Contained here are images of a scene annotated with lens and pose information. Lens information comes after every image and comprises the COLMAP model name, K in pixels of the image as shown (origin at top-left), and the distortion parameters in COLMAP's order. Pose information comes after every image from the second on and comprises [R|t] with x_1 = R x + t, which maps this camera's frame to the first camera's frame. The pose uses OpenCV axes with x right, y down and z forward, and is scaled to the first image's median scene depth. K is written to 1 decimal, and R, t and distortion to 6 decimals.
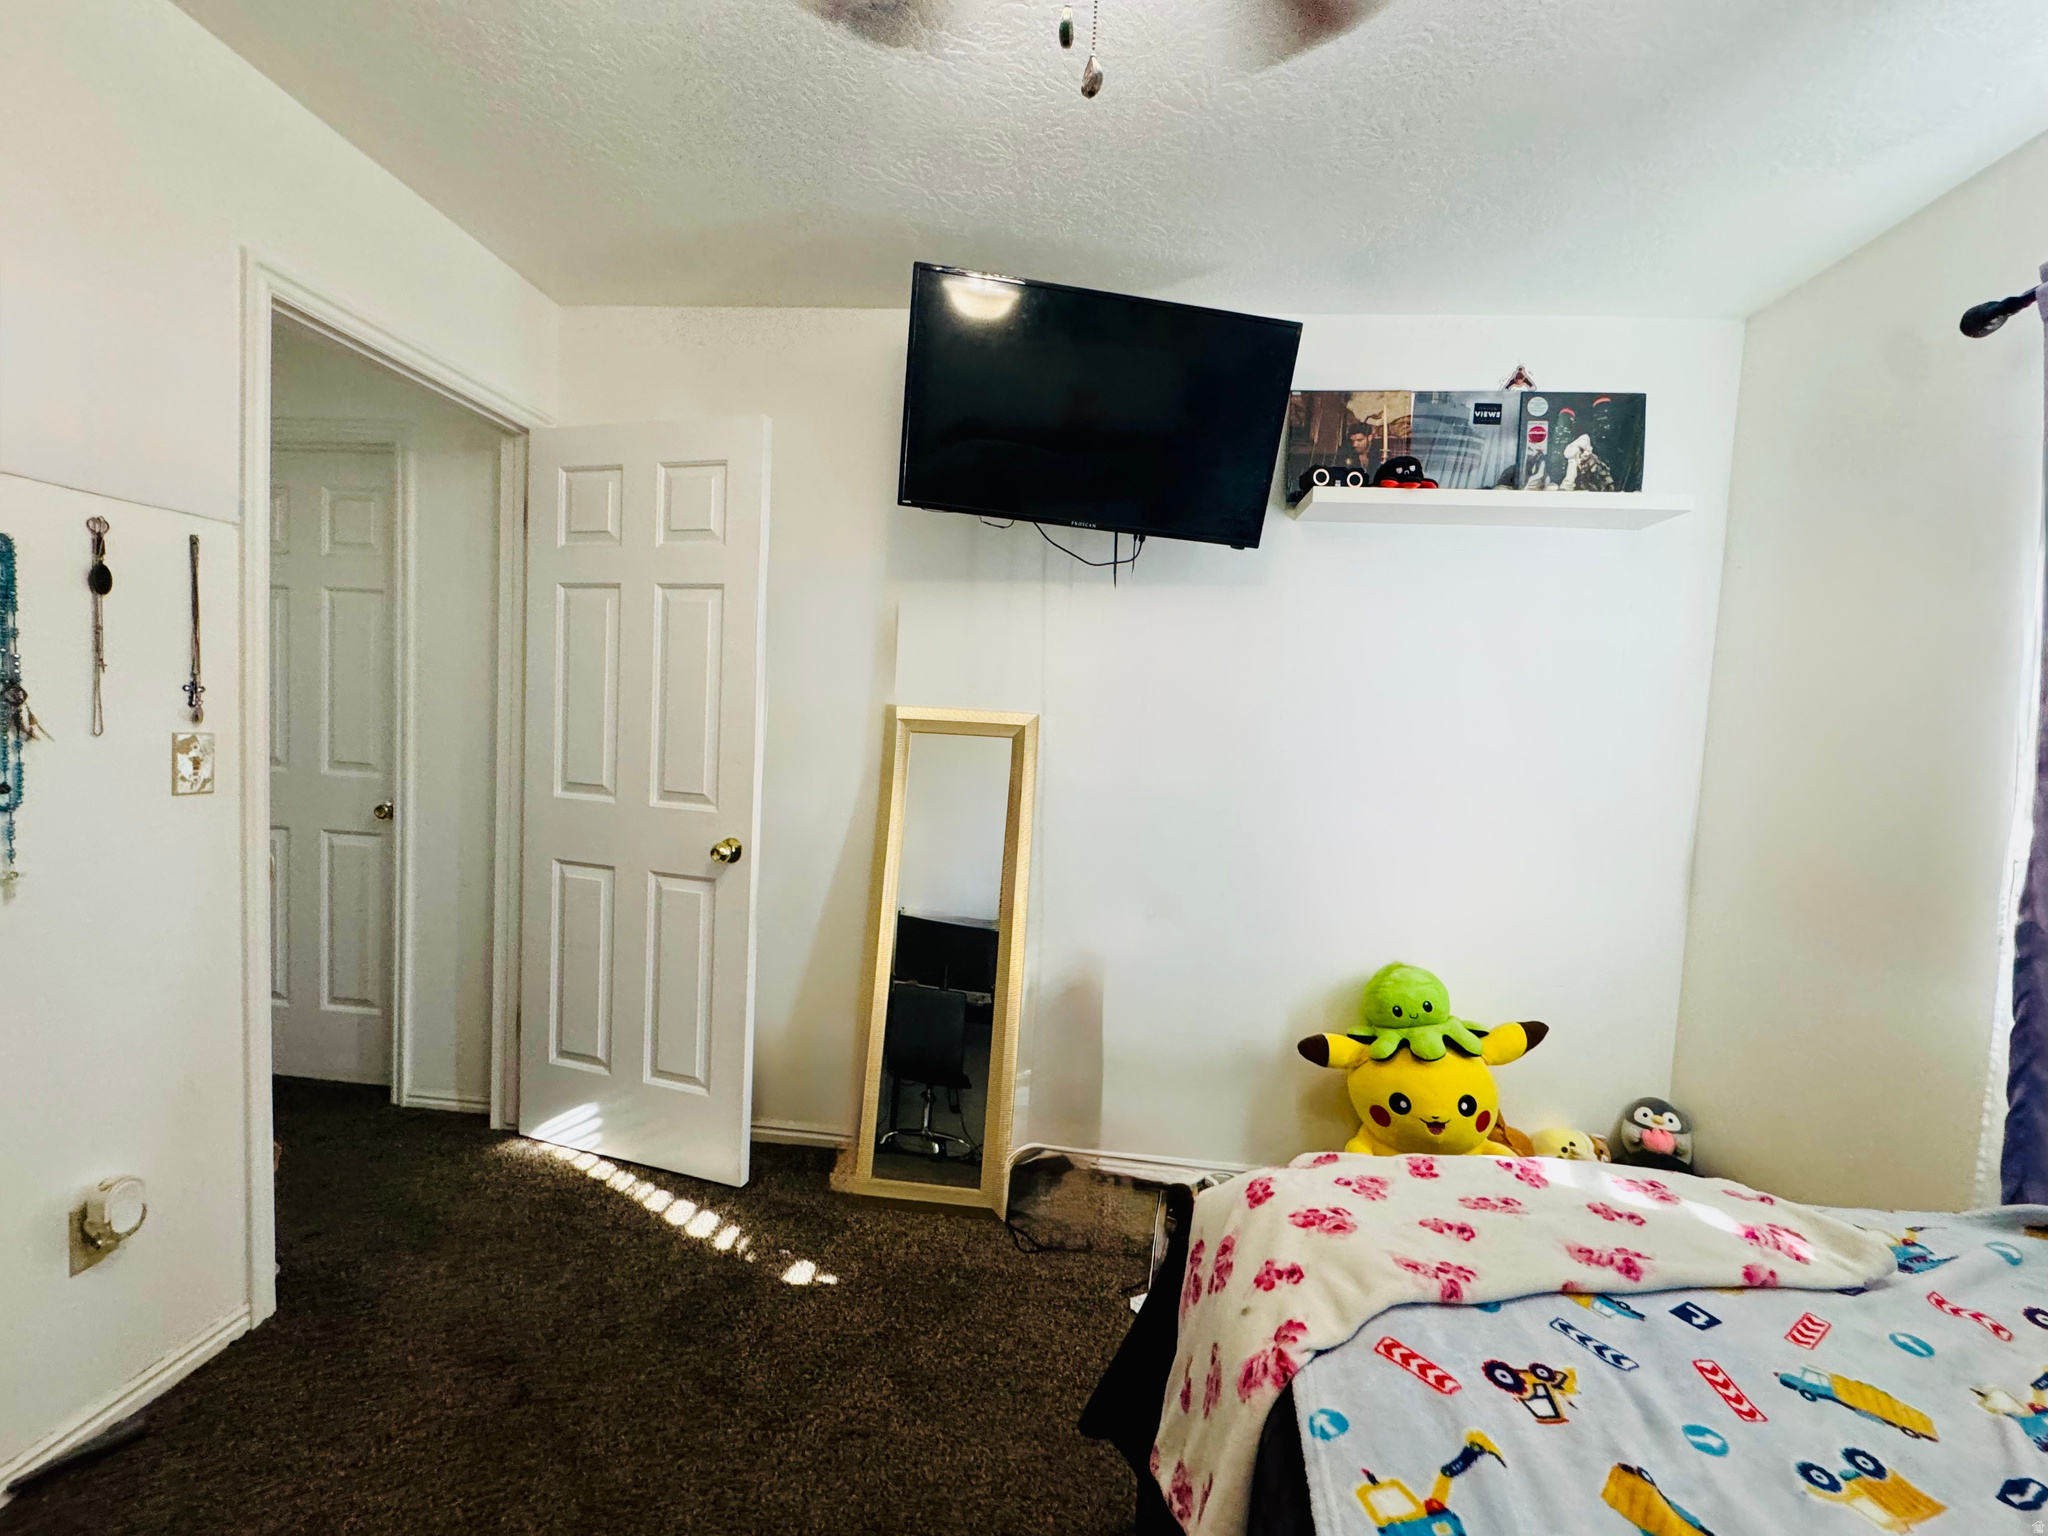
lens RADIAL K [[819.5, 0, 1024.0], [0, 819.5, 809.7], [0, 0, 1]] dist [-0.000127, -0.006631]
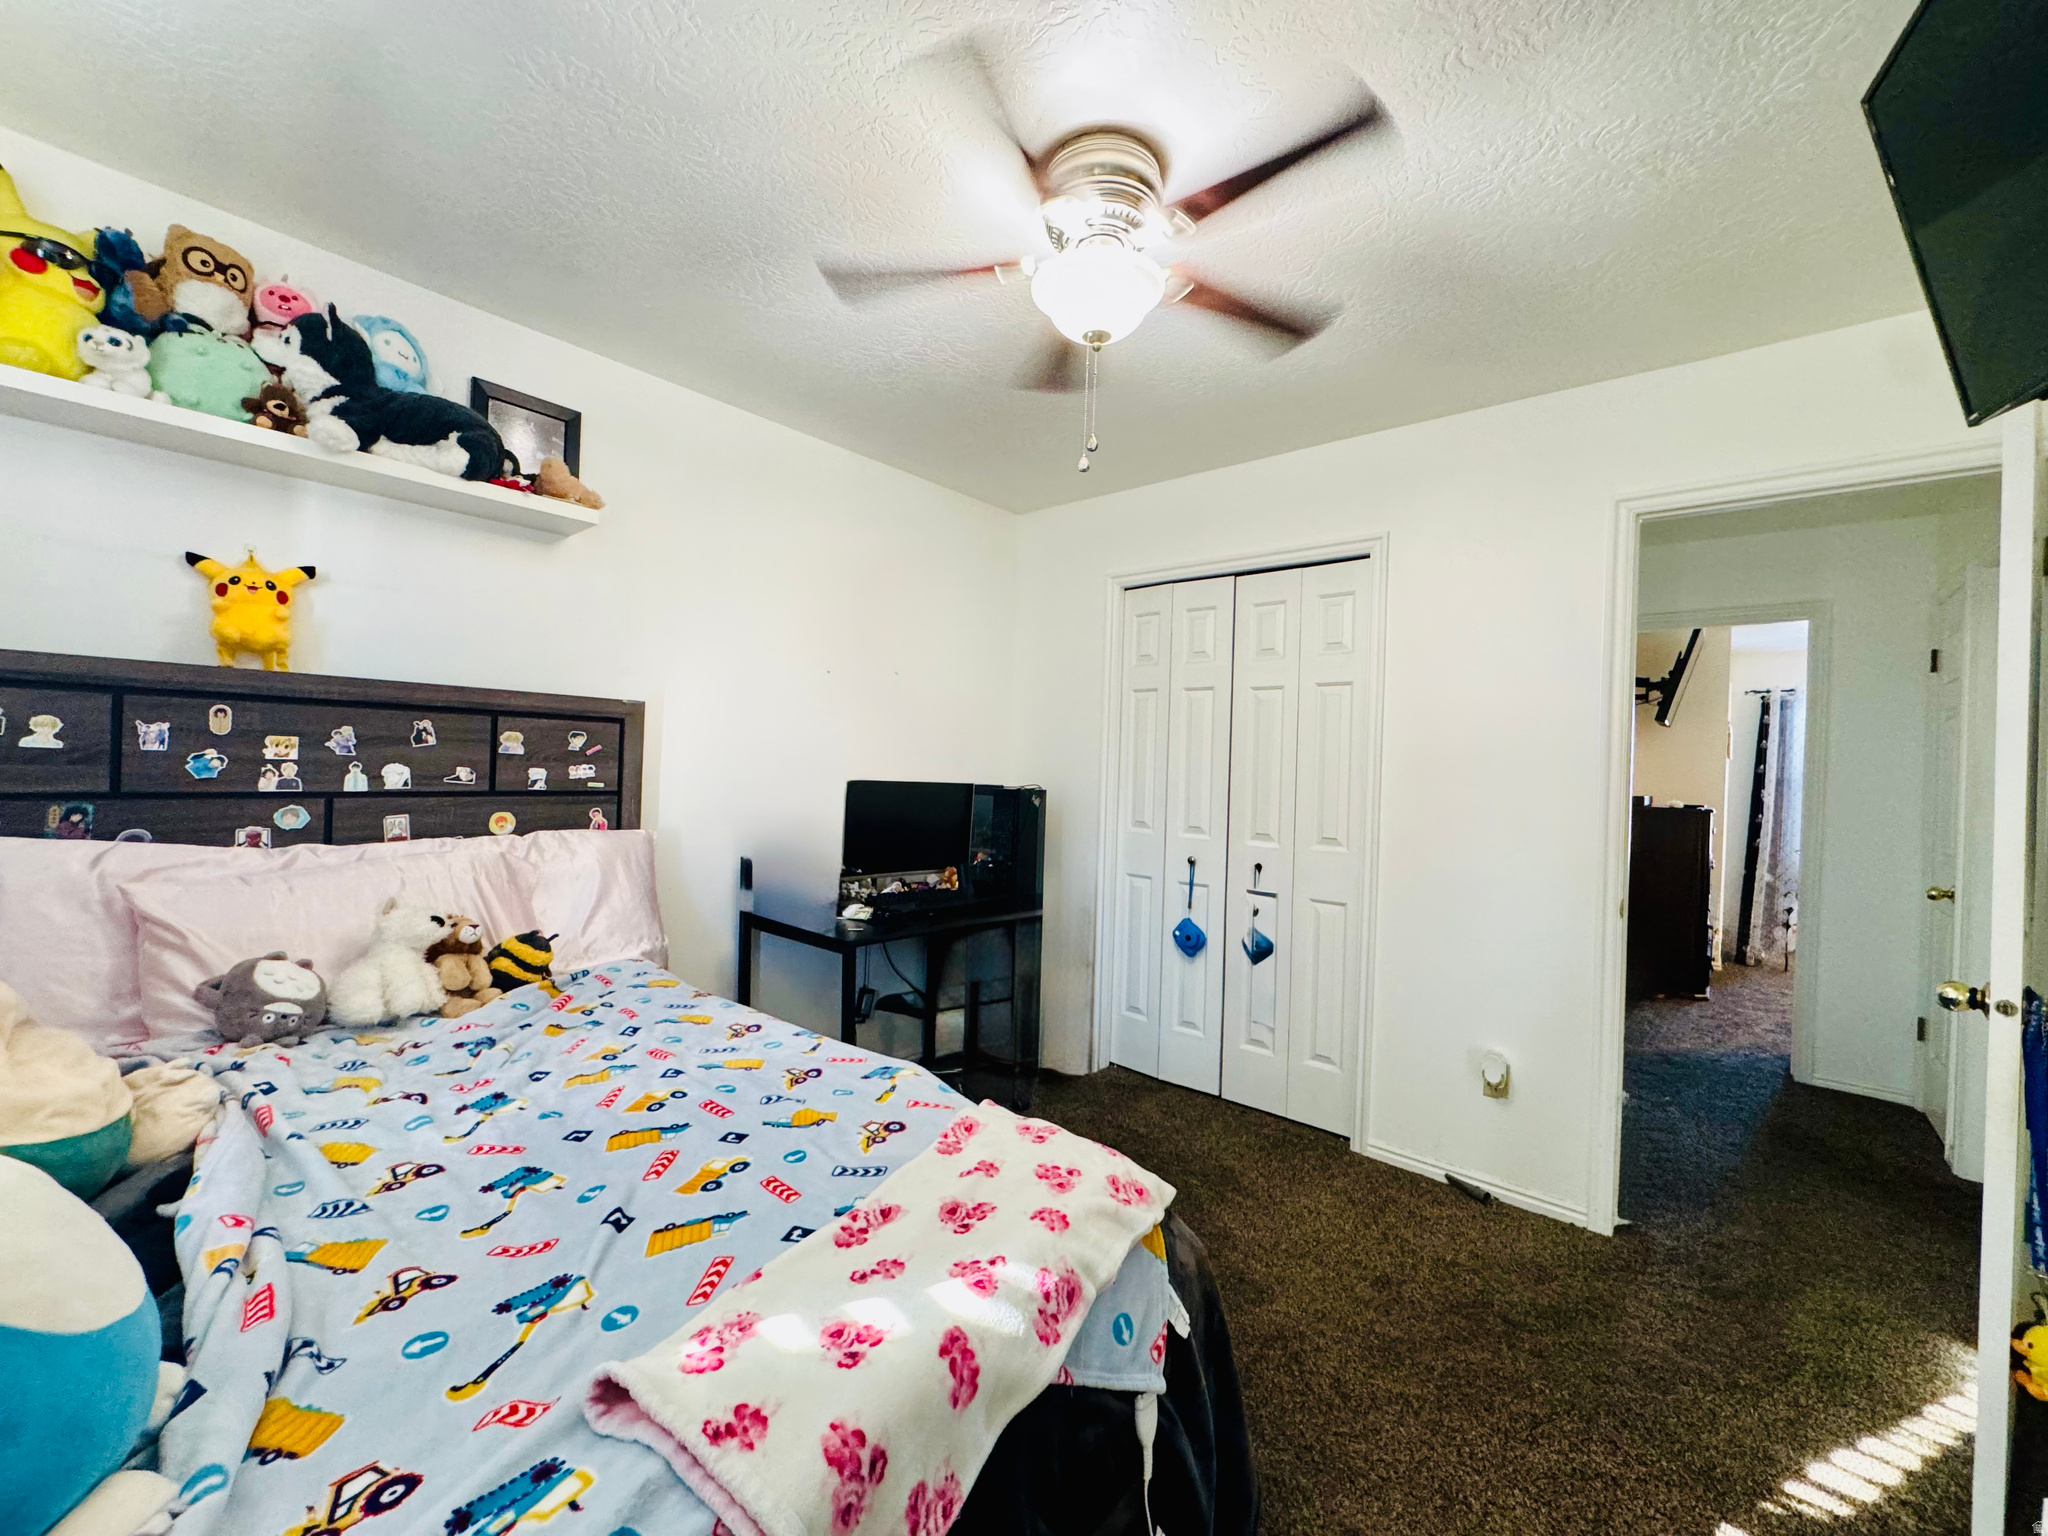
lens RADIAL K [[818.0, 0, 1024.0], [0, 818.0, 768.0], [0, 0, 1]] dist [-0.001047, -0.000344]
pose [[-0.574634, -0.064680, -0.815851, 1.375800], [-0.133908, 0.990868, 0.015761, -0.076163], [0.807381, 0.118306, -0.578048, 1.555817]]
